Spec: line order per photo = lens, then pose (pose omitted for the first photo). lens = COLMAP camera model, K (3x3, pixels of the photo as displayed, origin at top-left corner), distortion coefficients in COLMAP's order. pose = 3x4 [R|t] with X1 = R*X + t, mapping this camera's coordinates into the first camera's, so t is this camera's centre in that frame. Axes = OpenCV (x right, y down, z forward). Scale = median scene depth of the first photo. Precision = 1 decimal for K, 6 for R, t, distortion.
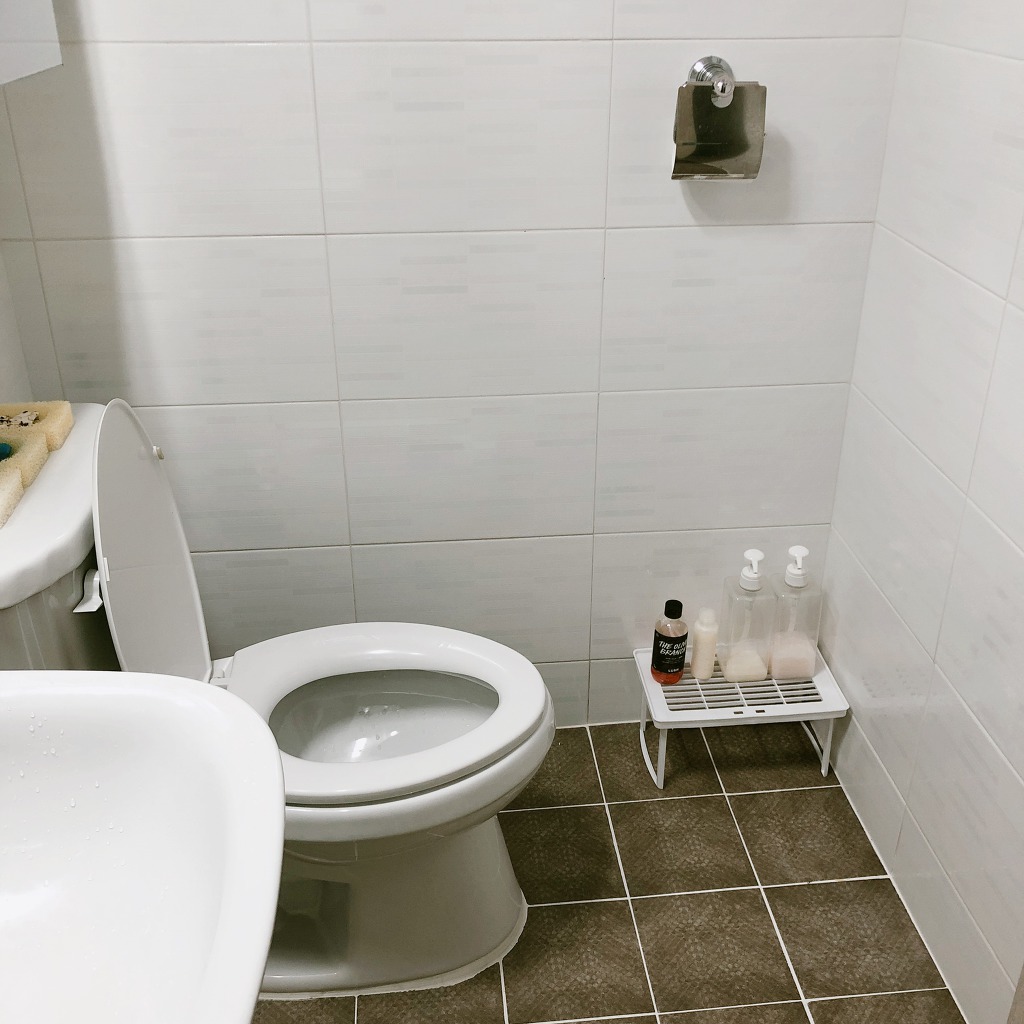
lens RADIAL K [[1130.6, 0, 509.3], [0, 1130.6, 517.3], [0, 0, 1]] dist [0.023589, 0.000000]
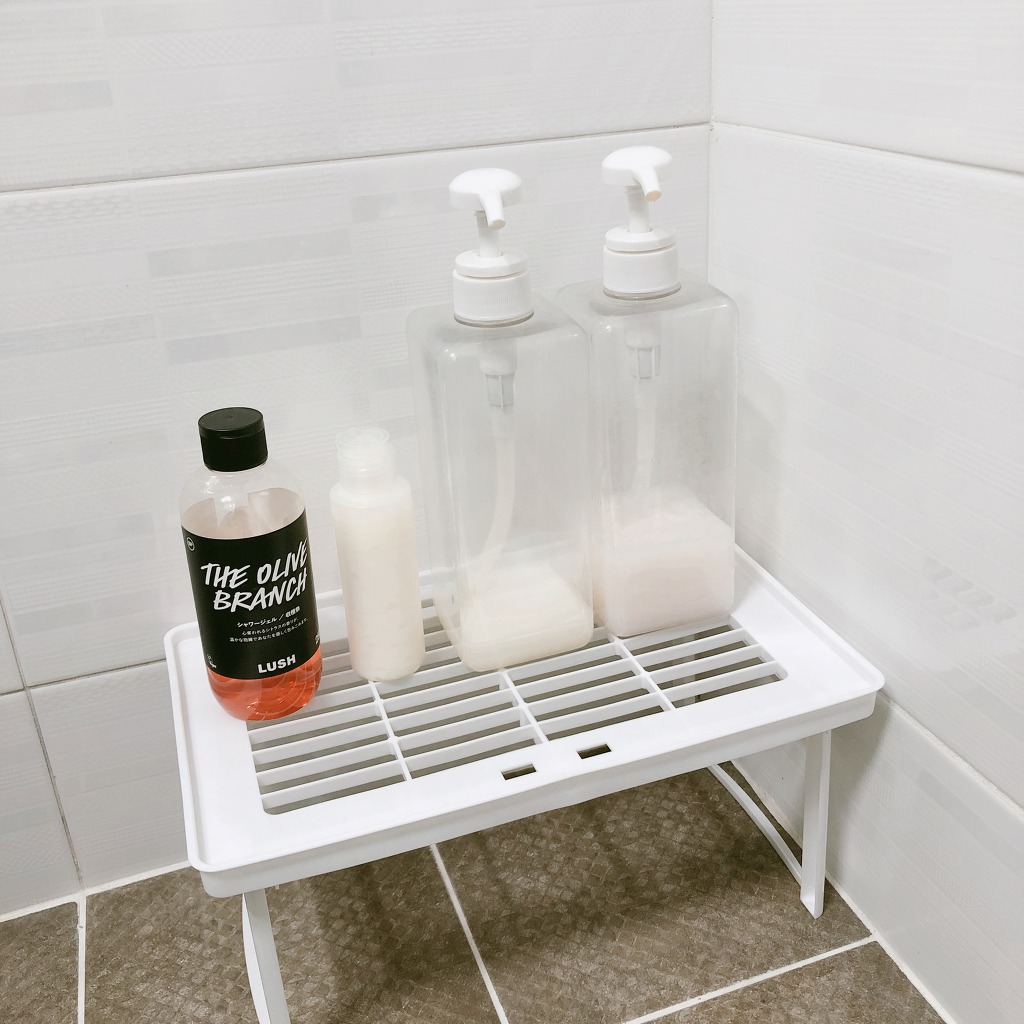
lens RADIAL K [[1130.6, 0, 509.1], [0, 1130.6, 507.0], [0, 0, 1]] dist [0.023589, 0.000000]
pose [[0.969586, -0.144686, 0.197406, 0.148957], [0.156152, 0.986765, -0.043727, 0.116086], [-0.188467, 0.073222, 0.979346, 0.698611]]
